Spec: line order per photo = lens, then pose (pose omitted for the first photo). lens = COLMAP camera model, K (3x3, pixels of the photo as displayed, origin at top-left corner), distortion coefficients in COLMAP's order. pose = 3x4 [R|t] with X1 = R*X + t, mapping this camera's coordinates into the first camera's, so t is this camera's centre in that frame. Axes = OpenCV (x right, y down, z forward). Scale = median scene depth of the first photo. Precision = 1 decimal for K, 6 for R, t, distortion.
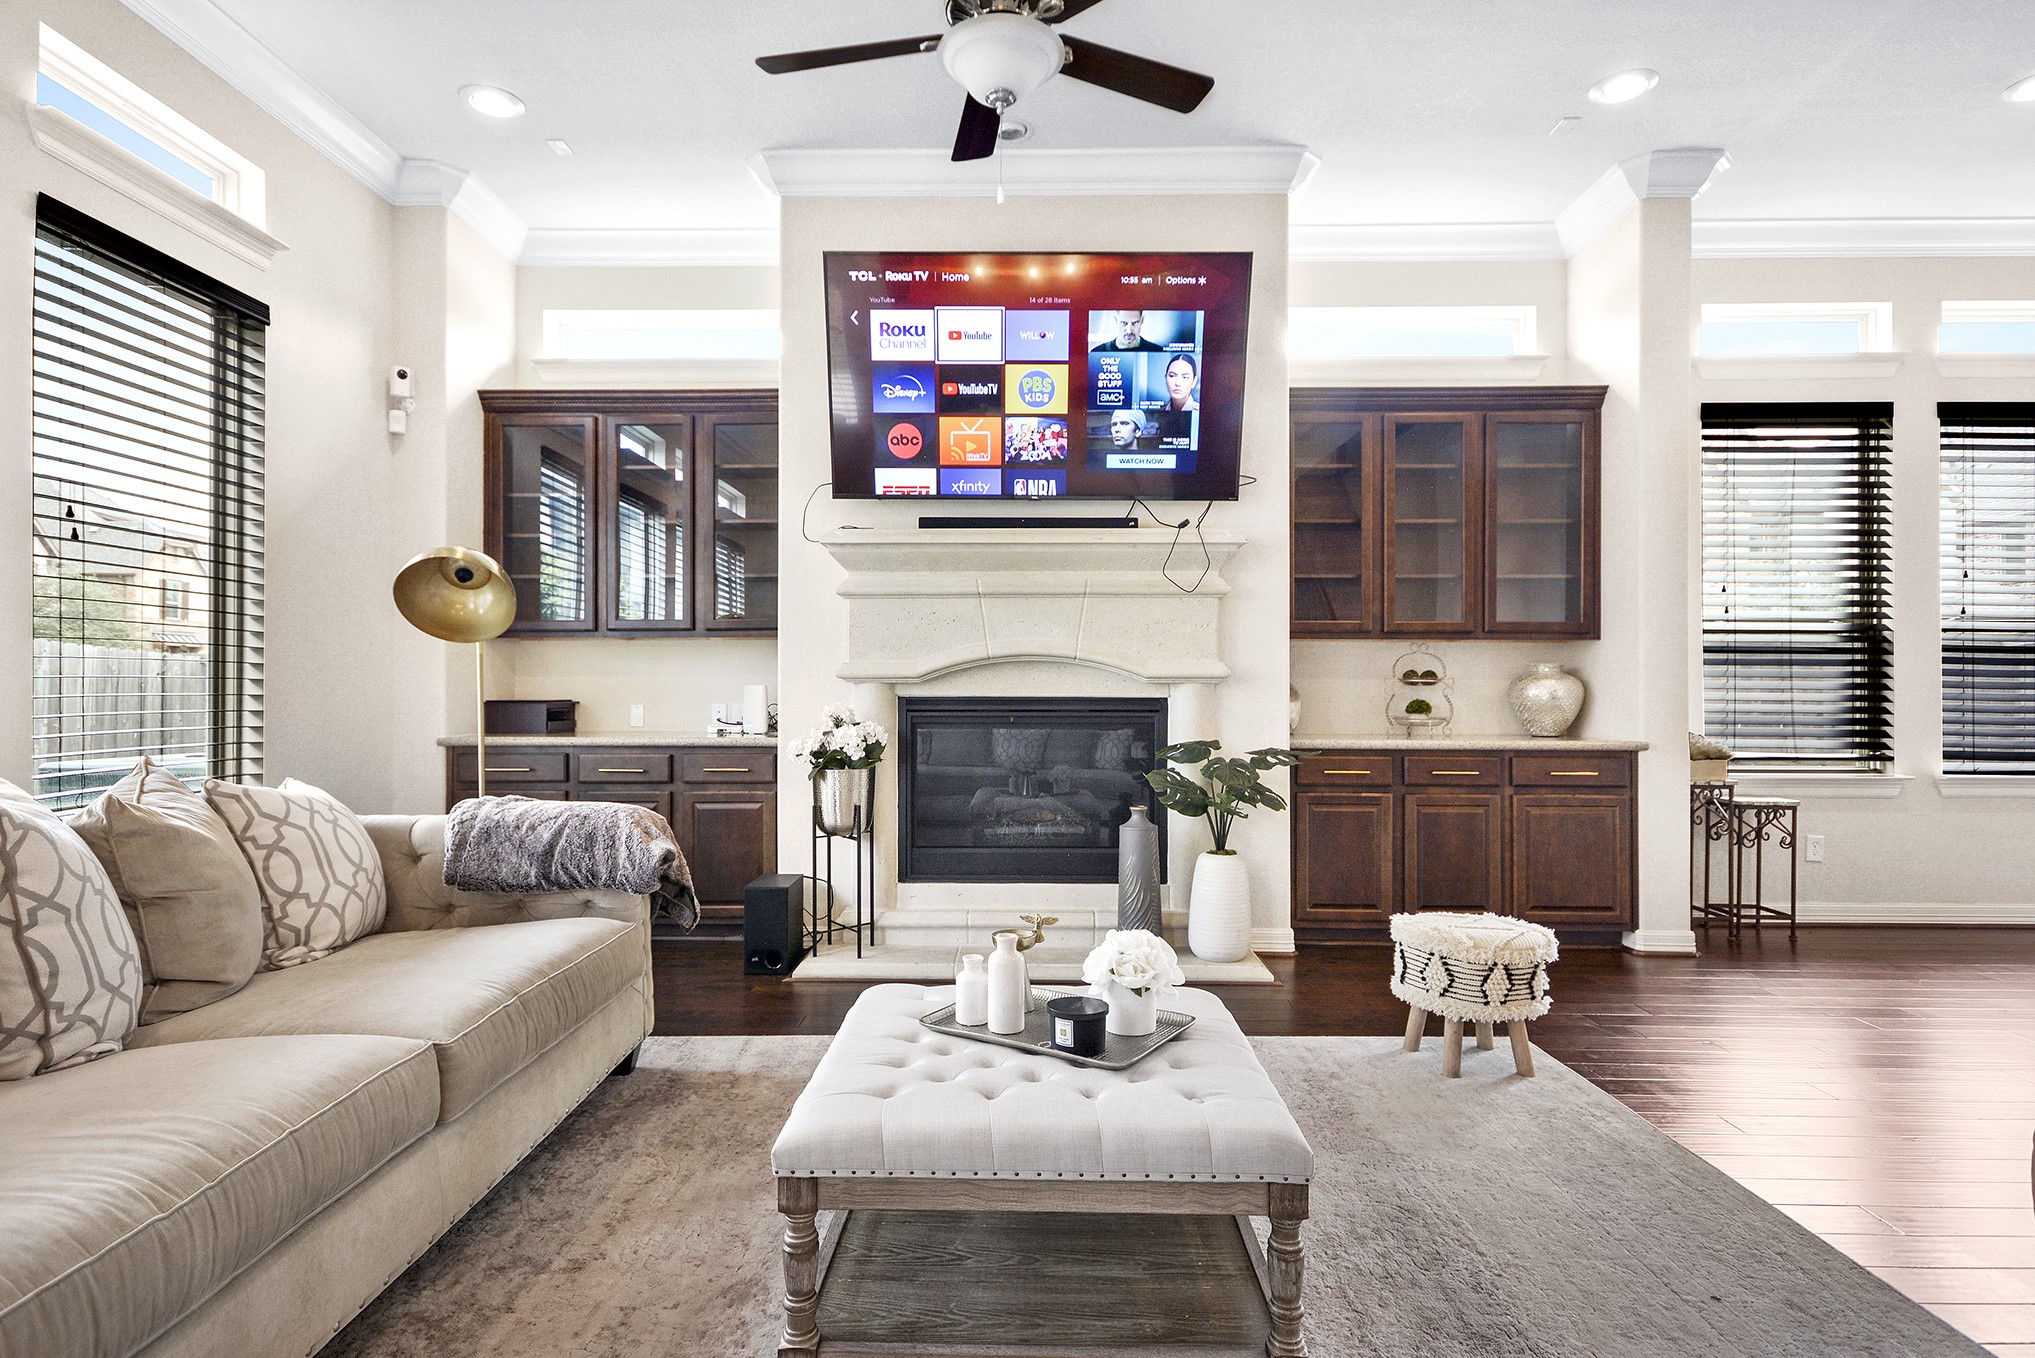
lens RADIAL K [[1066.1, 0, 1017.5], [0, 1066.1, 679.0], [0, 0, 1]] dist [-0.002690, 0.017369]
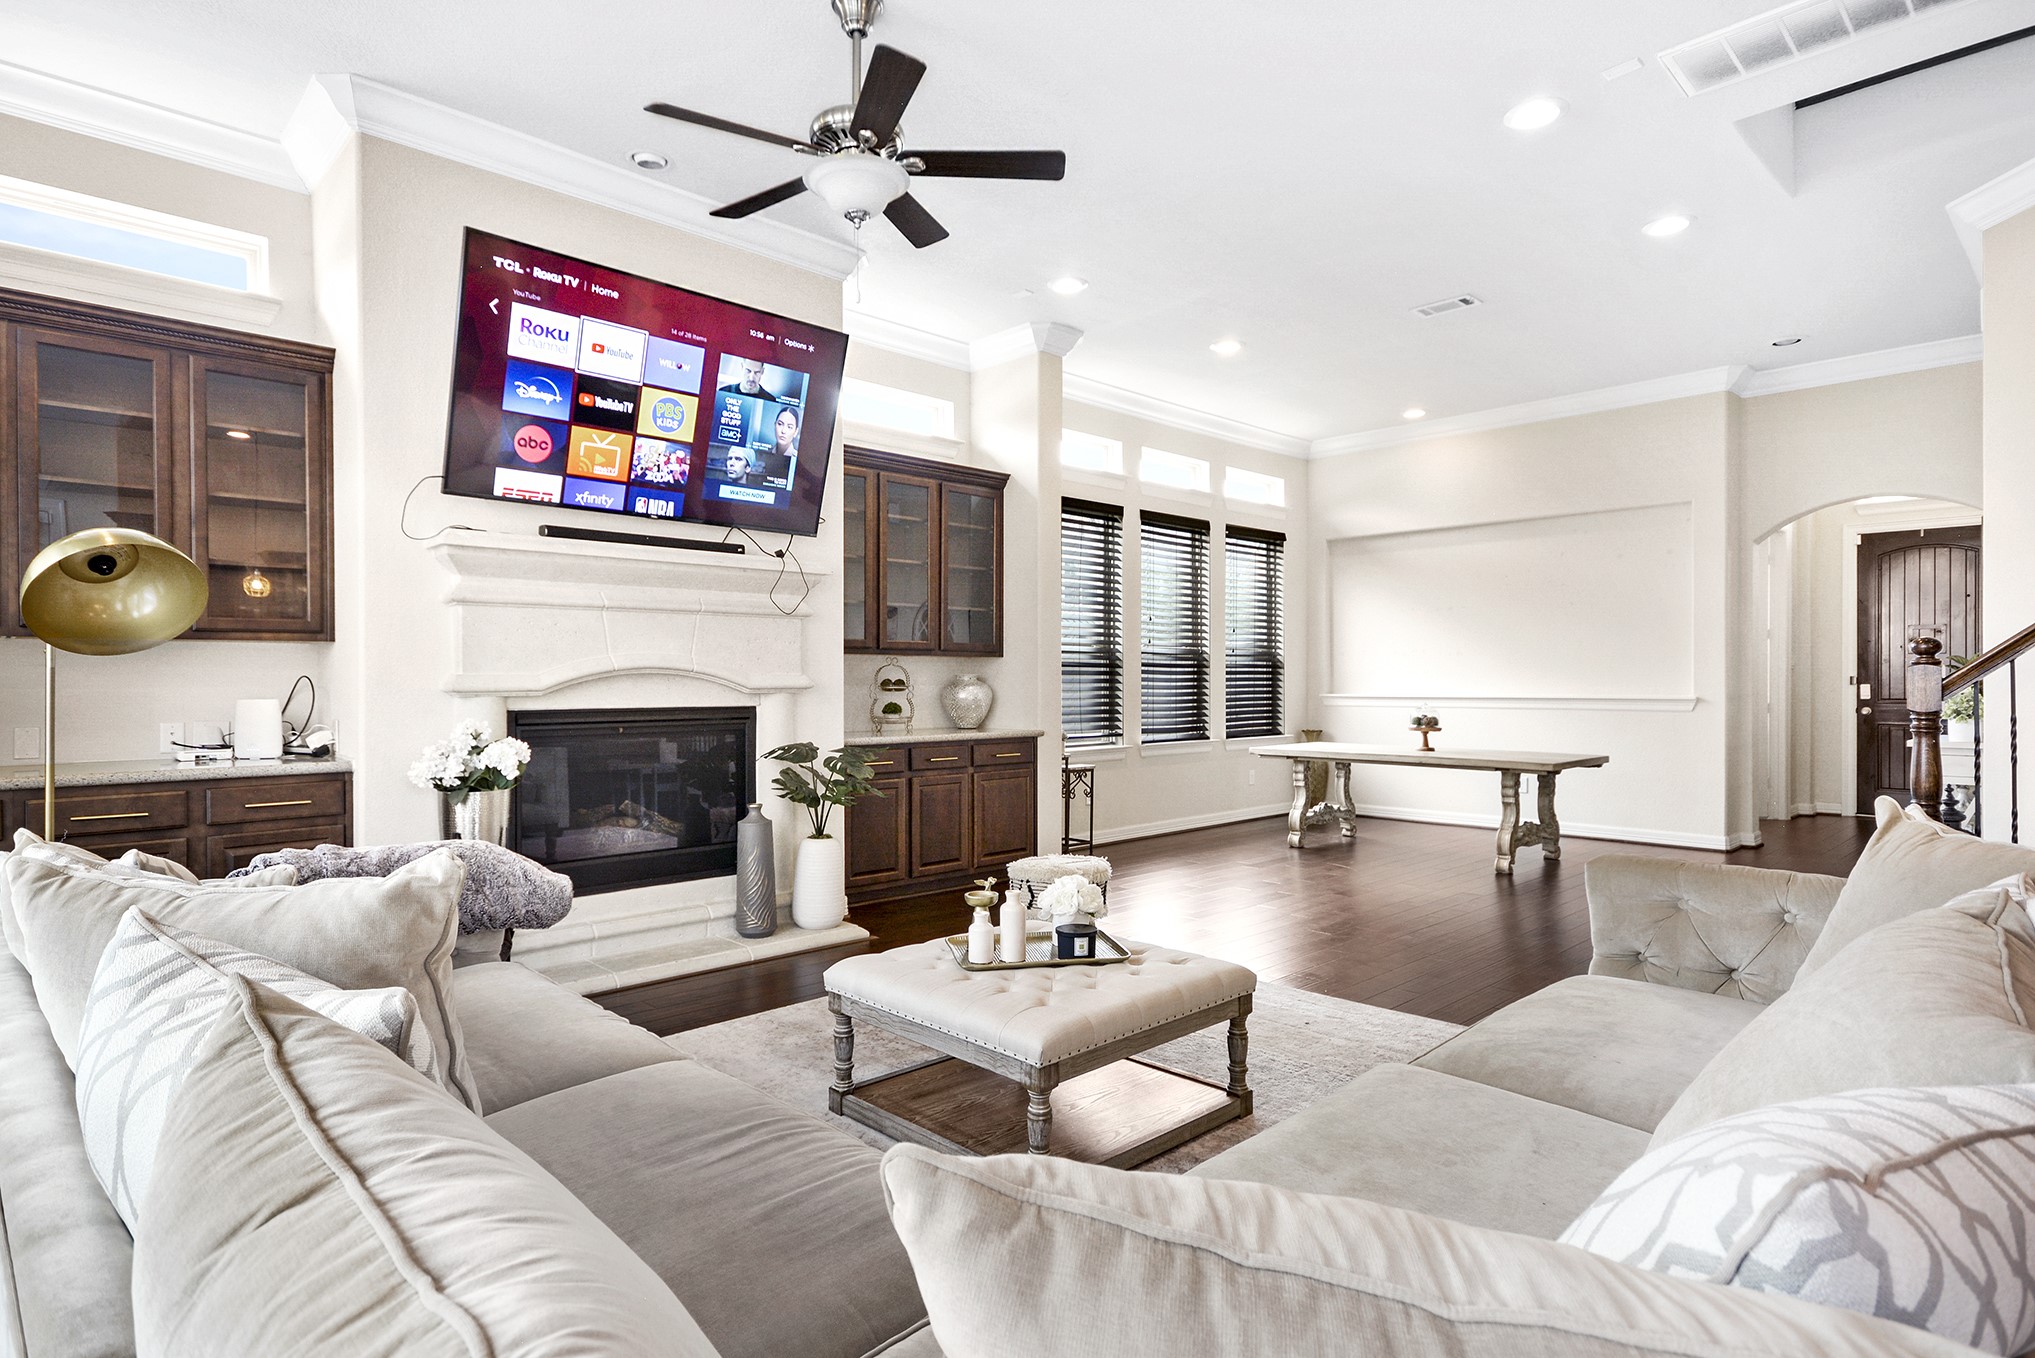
lens RADIAL K [[1066.1, 0, 1017.5], [0, 1066.1, 679.0], [0, 0, 1]] dist [-0.002690, 0.017369]
pose [[0.705899, -0.001821, 0.708311, -0.474870], [-0.004020, 0.999970, 0.006578, -0.020278], [-0.708301, -0.007491, 0.705870, 0.014372]]
